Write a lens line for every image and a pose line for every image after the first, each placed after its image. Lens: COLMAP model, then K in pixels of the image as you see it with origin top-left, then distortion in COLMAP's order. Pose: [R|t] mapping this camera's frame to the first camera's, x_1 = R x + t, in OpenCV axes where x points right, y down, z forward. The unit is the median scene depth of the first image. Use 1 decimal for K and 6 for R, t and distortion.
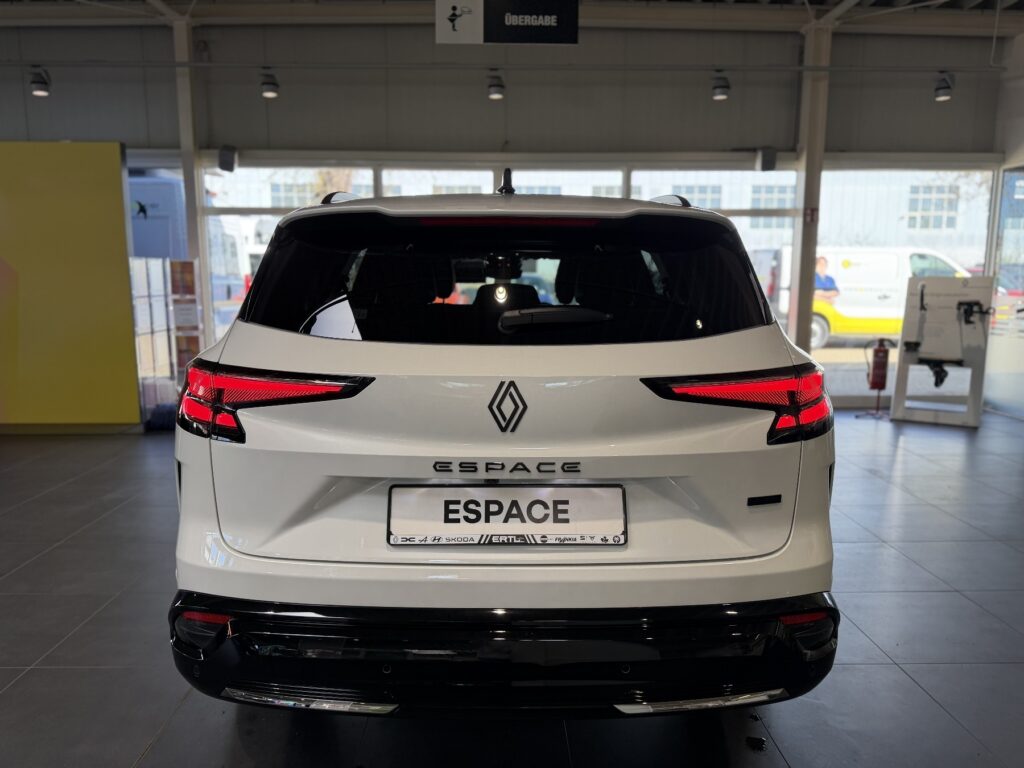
lens RADIAL K [[742.9, 0, 512.0], [0, 742.9, 384.0], [0, 0, 1]] dist [0.003903, 0.000860]
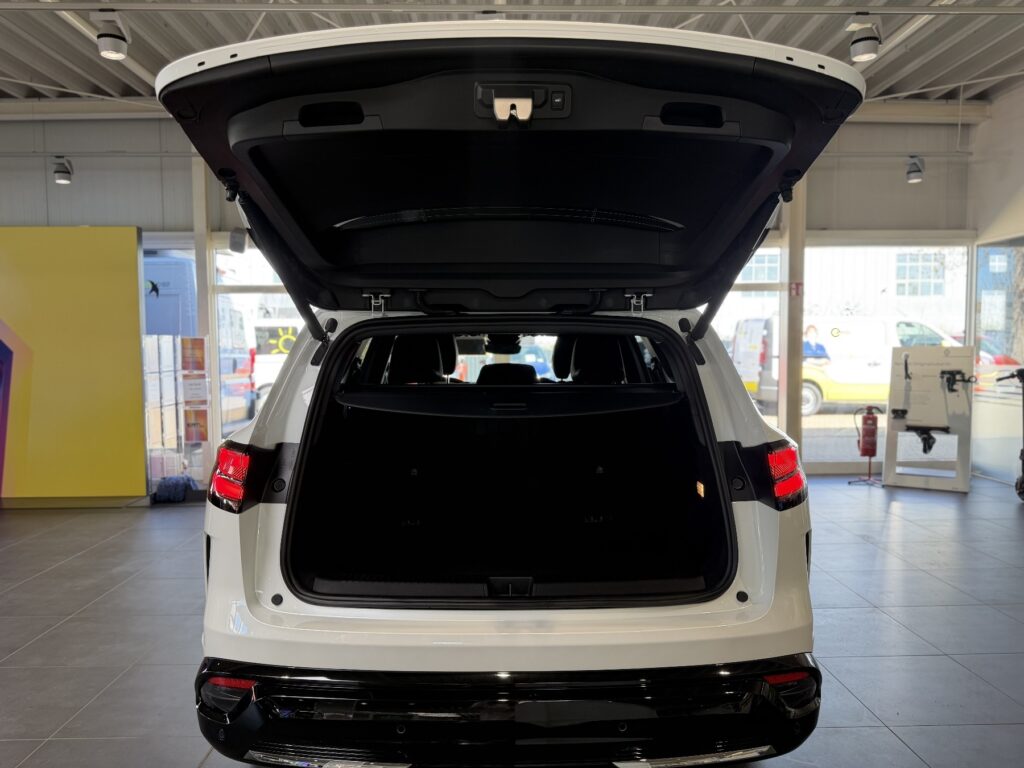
lens RADIAL K [[742.9, 0, 512.0], [0, 742.9, 384.0], [0, 0, 1]] dist [0.003903, 0.000860]
pose [[0.999957, -0.009000, 0.002422, -0.002372], [0.009181, 0.995923, -0.089739, -0.007224], [-0.001605, 0.089758, 0.995962, -0.050805]]
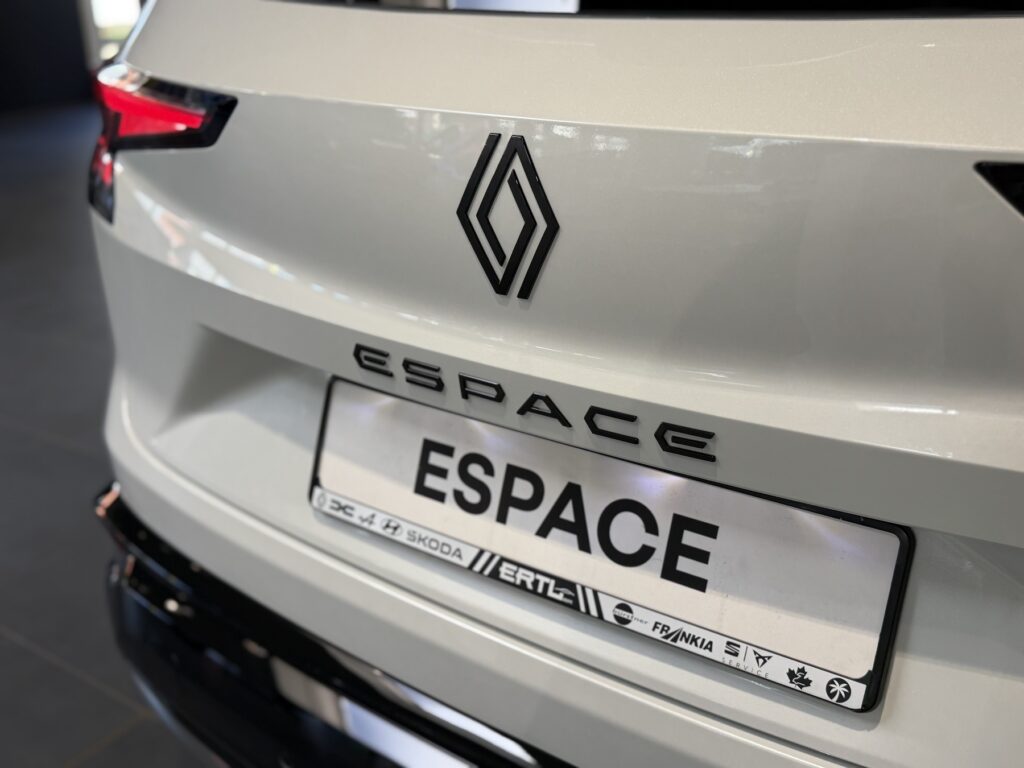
lens RADIAL K [[998.9, 0, 512.0], [0, 998.9, 384.0], [0, 0, 1]] dist [0.007580, 0.001530]
pose [[0.809469, 0.205209, -0.550136, 0.110132], [-0.065890, 0.962768, 0.262177, -0.006199], [0.583455, -0.175975, 0.792852, 0.289653]]
